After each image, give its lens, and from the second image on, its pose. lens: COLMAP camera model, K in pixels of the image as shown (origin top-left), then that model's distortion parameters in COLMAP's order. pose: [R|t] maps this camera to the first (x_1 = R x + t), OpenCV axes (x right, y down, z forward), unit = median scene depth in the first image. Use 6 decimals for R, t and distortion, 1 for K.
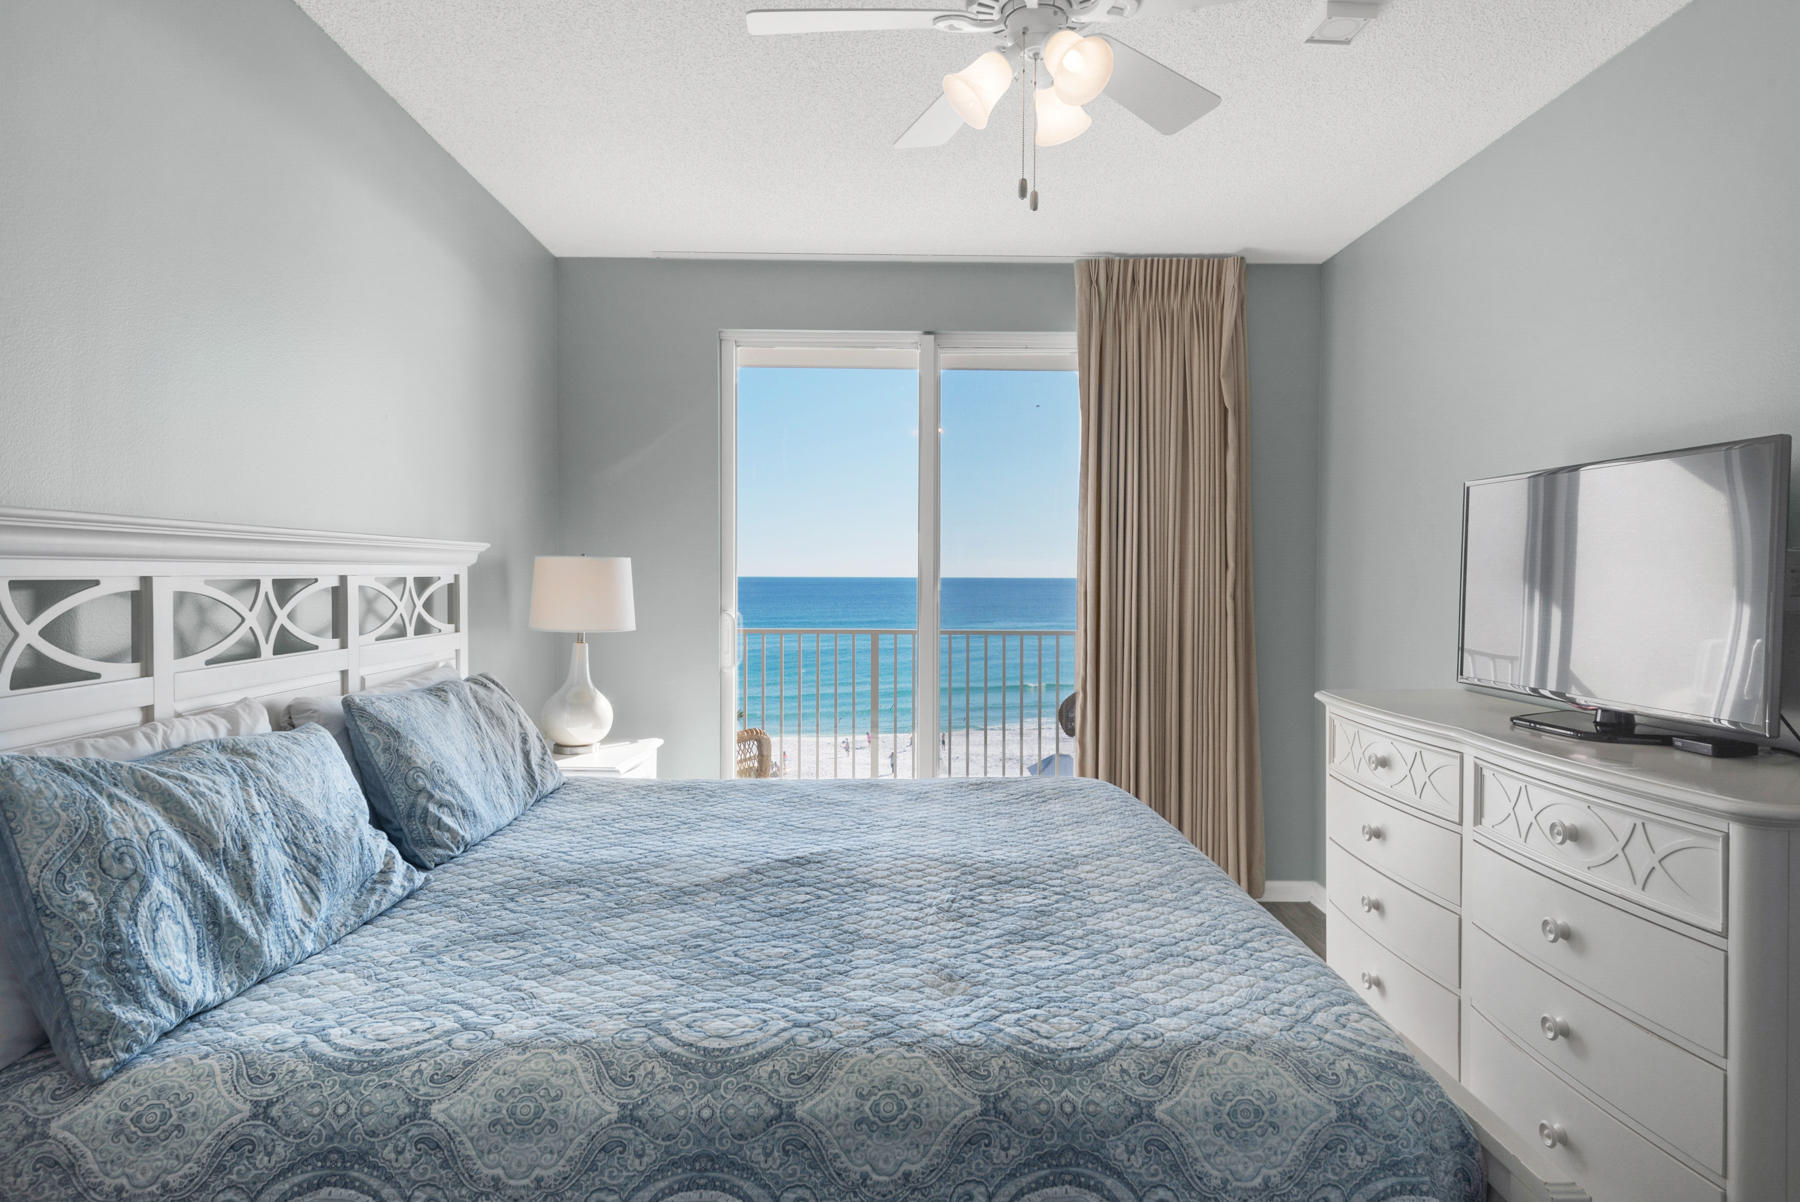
lens RADIAL K [[1005.3, 0, 900.3], [0, 1005.3, 589.7], [0, 0, 1]] dist [0.042545, -0.024786]
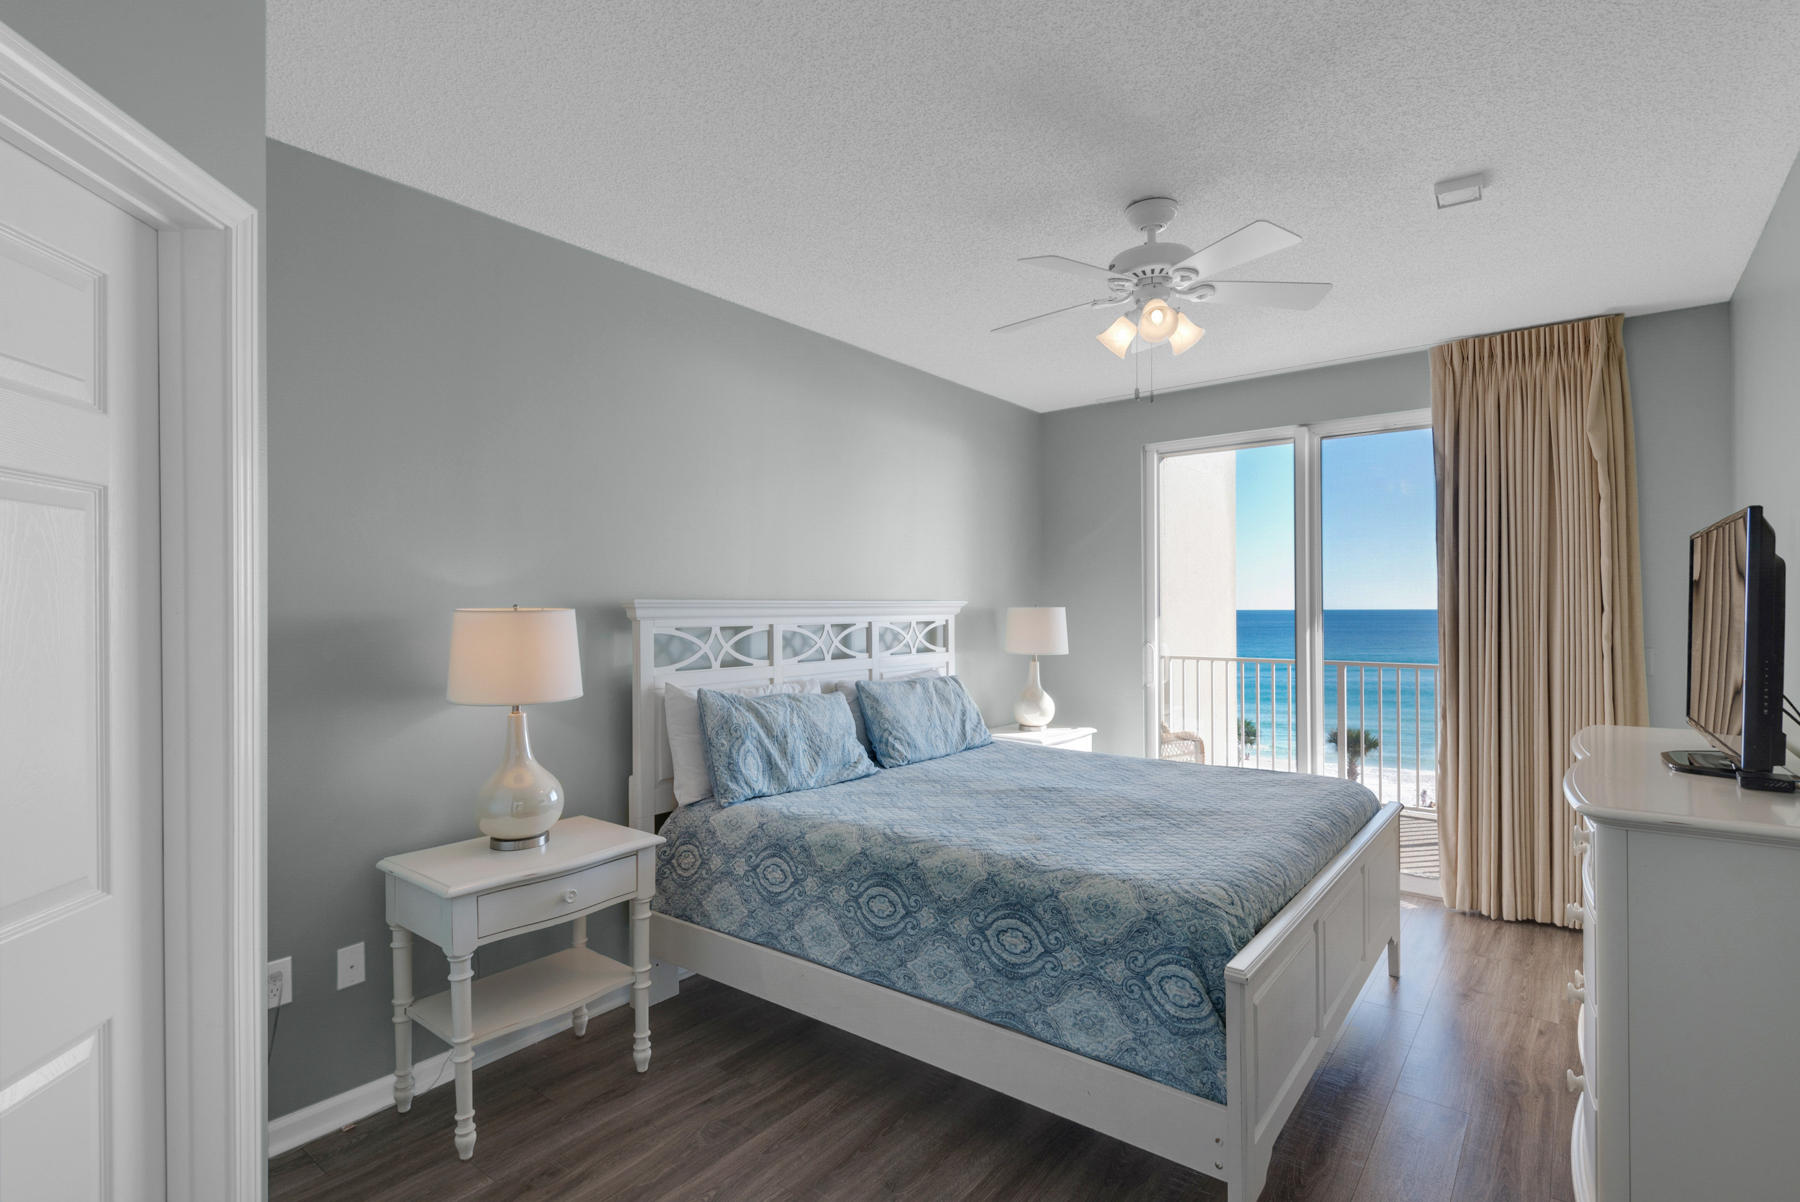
lens RADIAL K [[862.5, 0, 897.2], [0, 862.5, 608.4], [0, 0, 1]] dist [0.027308, -0.019719]
pose [[0.773459, -0.007713, -0.633800, 0.746433], [-0.002231, 0.999887, -0.014891, -0.019726], [0.633843, 0.012932, 0.773354, -0.366393]]
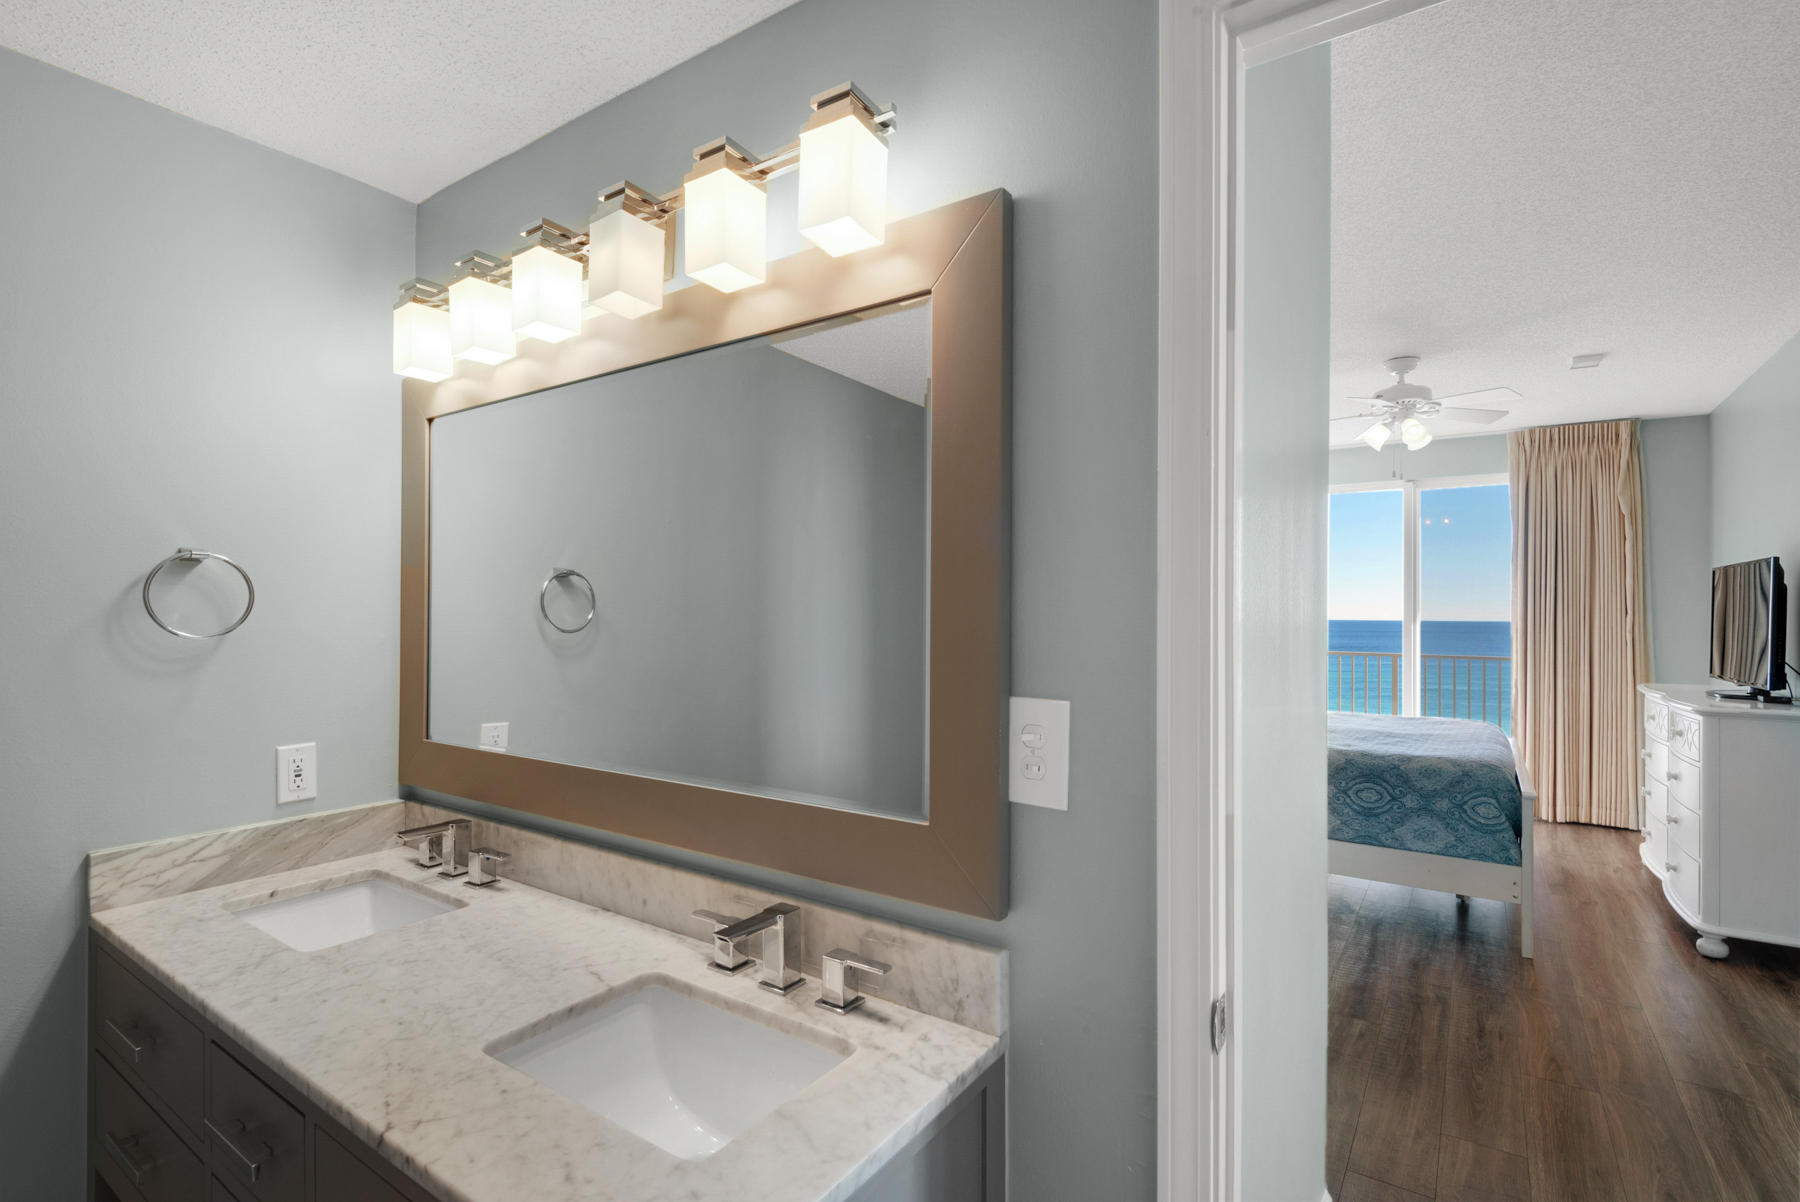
lens RADIAL K [[837.9, 0, 895.1], [0, 837.9, 613.3], [0, 0, 1]] dist [0.025086, -0.022546]
pose [[0.813216, -0.000236, -0.581961, 0.362878], [-0.011573, 0.999796, -0.016577, 0.028760], [0.581846, 0.020216, 0.813047, -1.670423]]
